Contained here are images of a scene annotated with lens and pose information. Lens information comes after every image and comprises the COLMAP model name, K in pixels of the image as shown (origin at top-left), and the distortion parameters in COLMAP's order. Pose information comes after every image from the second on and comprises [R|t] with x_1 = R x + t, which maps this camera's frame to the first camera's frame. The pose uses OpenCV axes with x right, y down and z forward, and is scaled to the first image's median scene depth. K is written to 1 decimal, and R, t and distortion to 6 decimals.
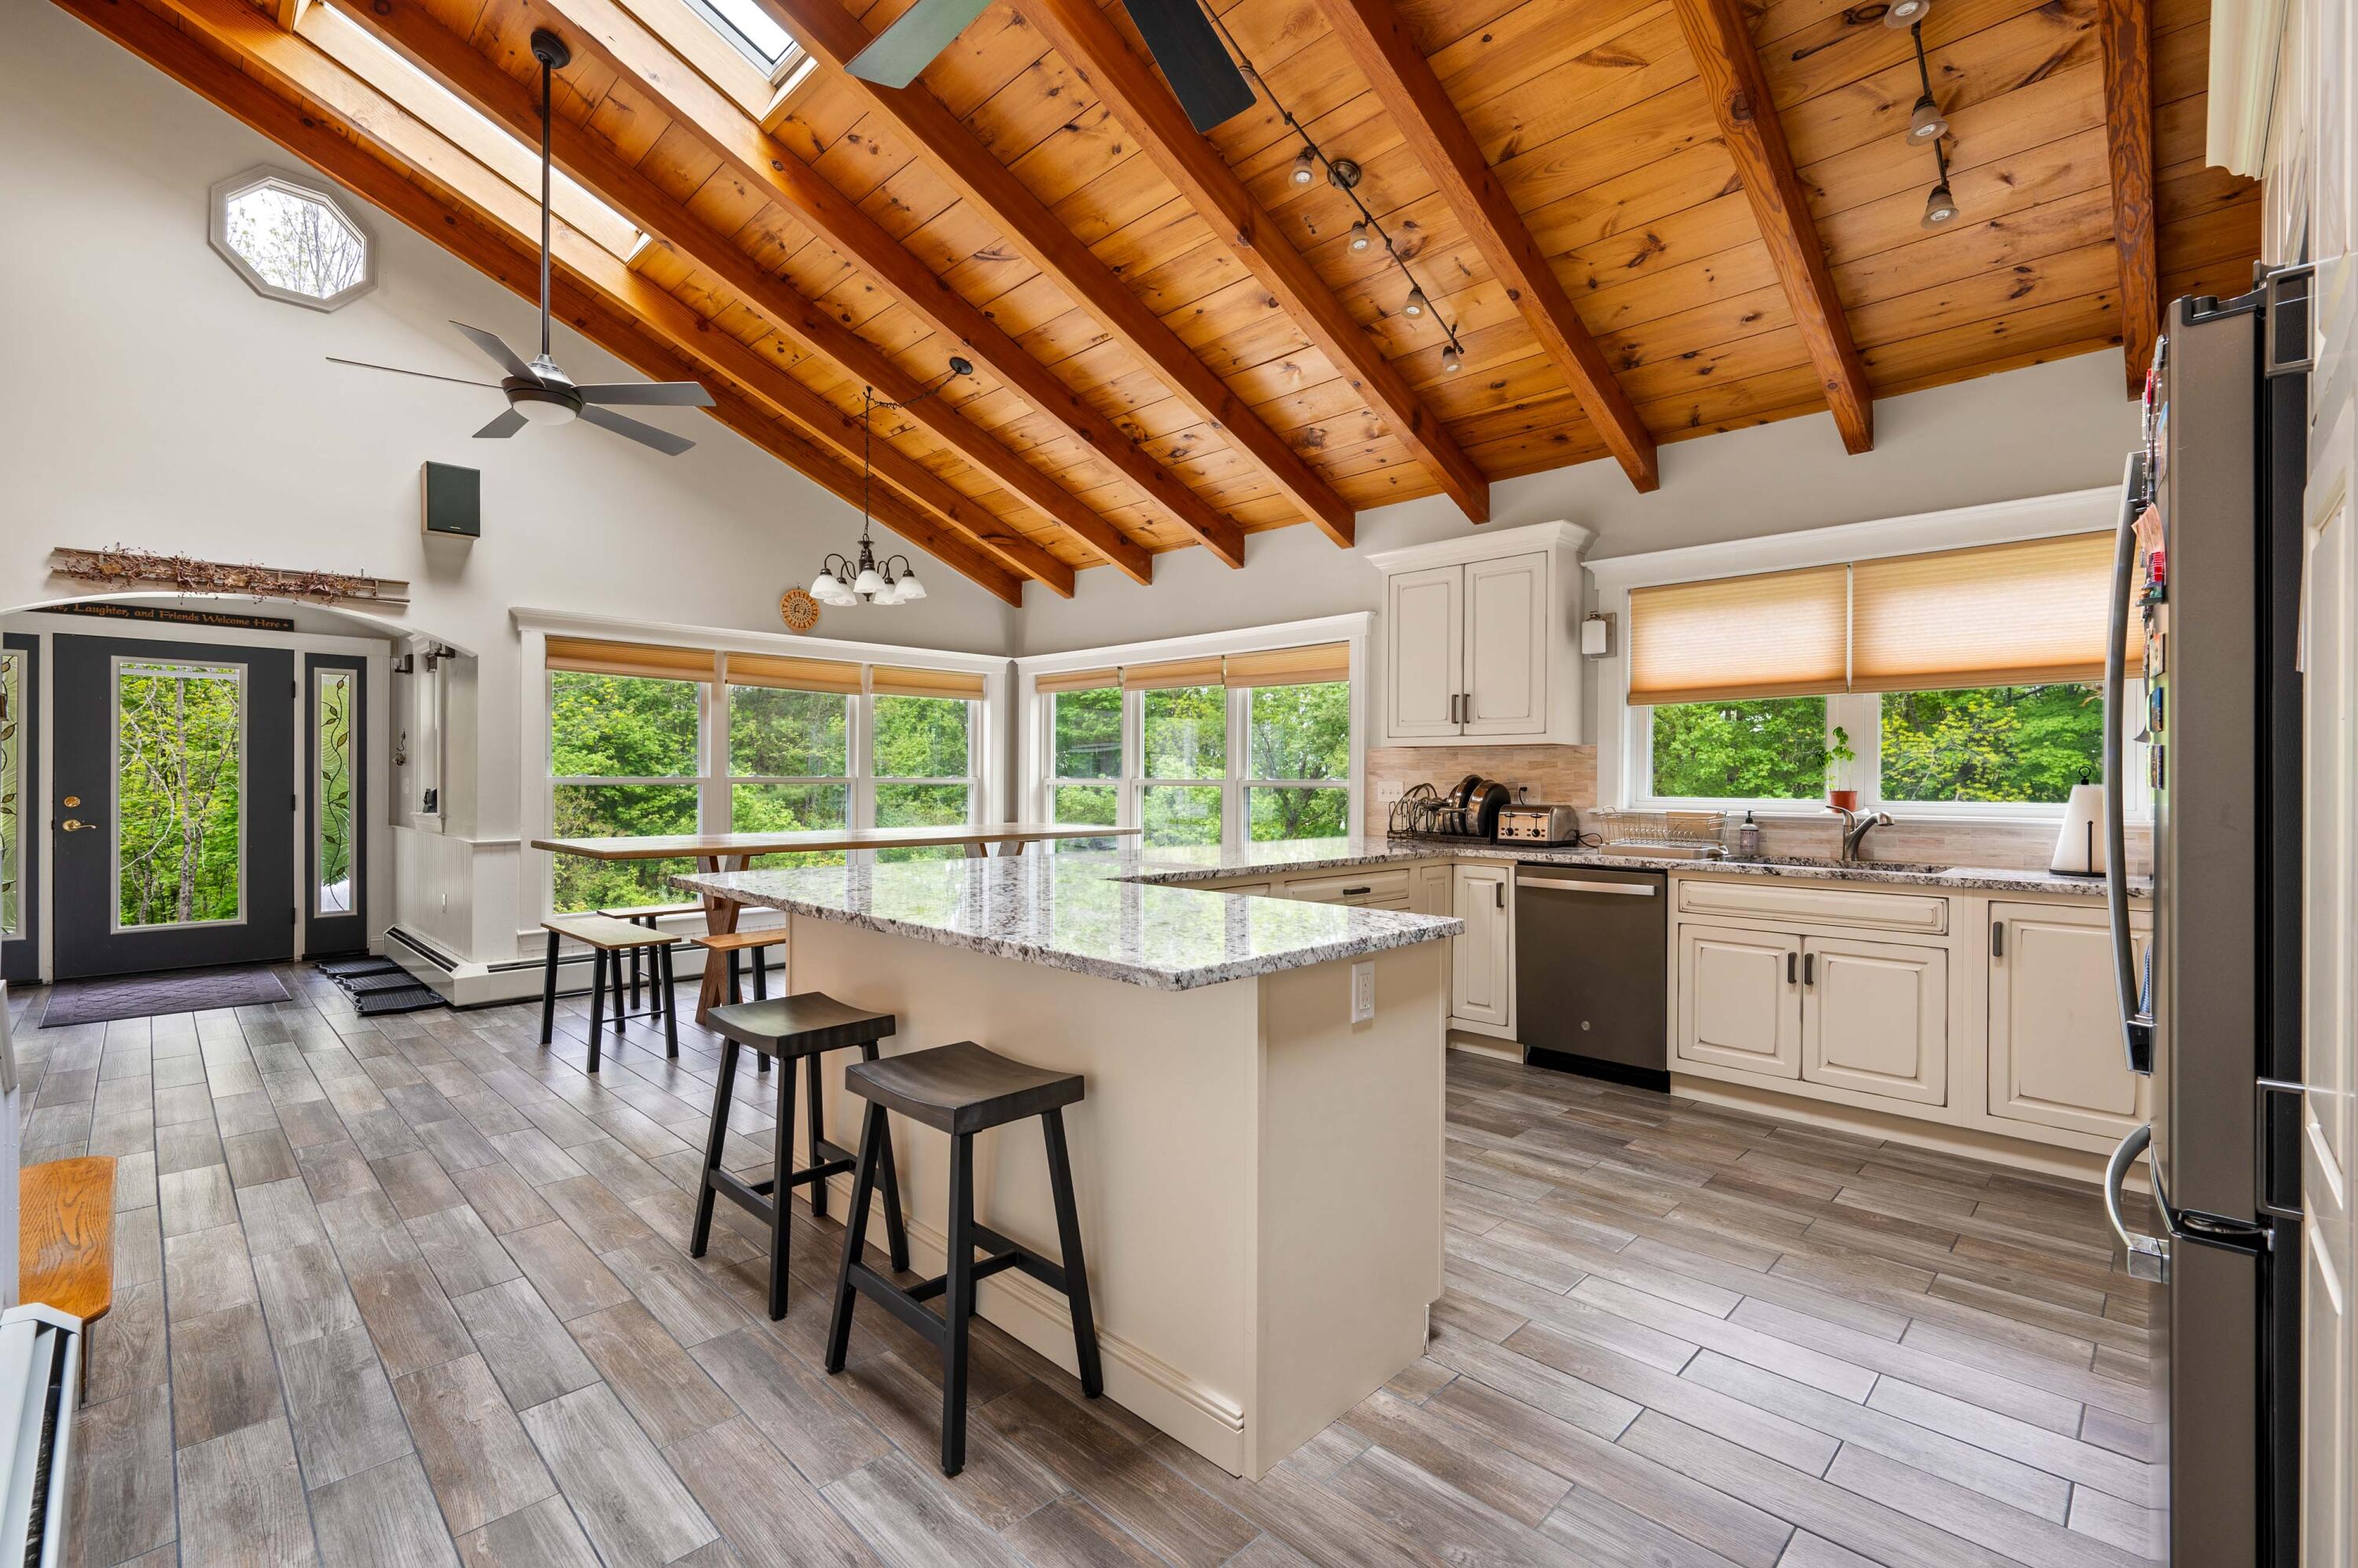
lens RADIAL K [[1051.1, 0, 1191.7], [0, 1051.1, 773.1], [0, 0, 1]] dist [0.011960, 0.000077]
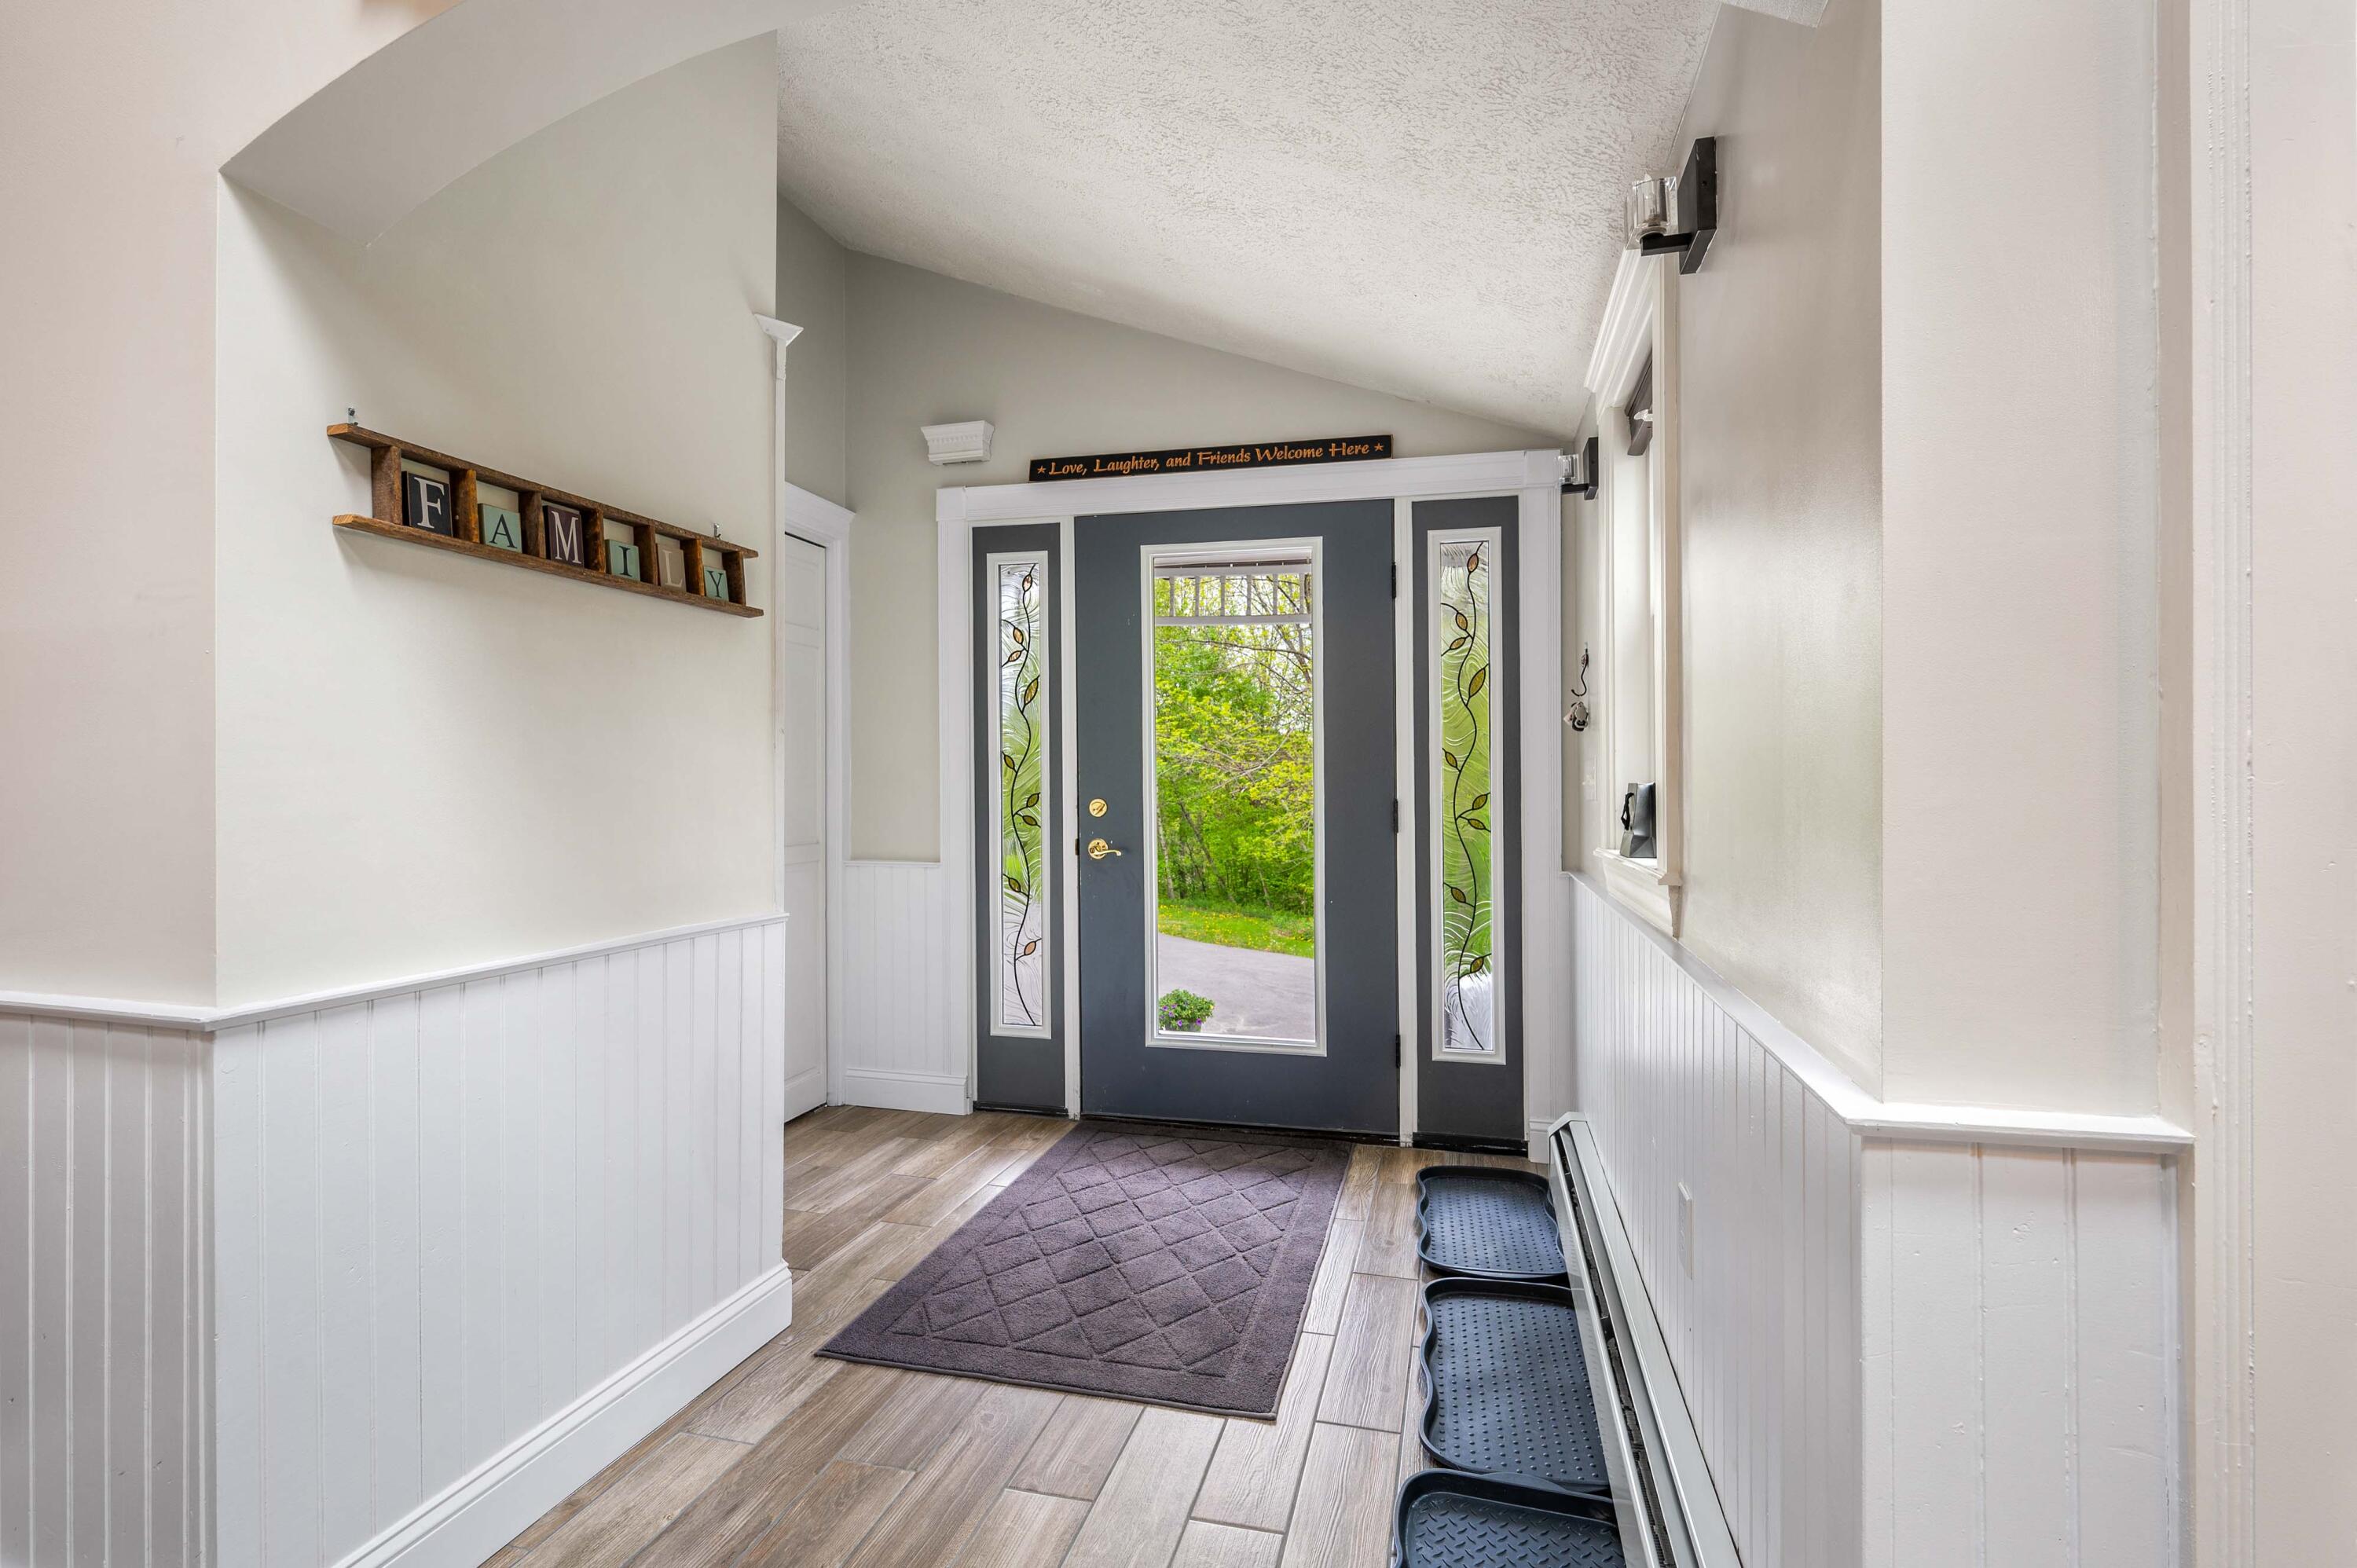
lens RADIAL K [[1050.6, 0, 1191.1], [0, 1050.6, 781.8], [0, 0, 1]] dist [0.011960, 0.000077]
pose [[0.505989, -0.006669, -0.862514, -0.482490], [0.004251, 0.999977, -0.005237, 0.014665], [0.862529, -0.001017, 0.506006, 0.678580]]
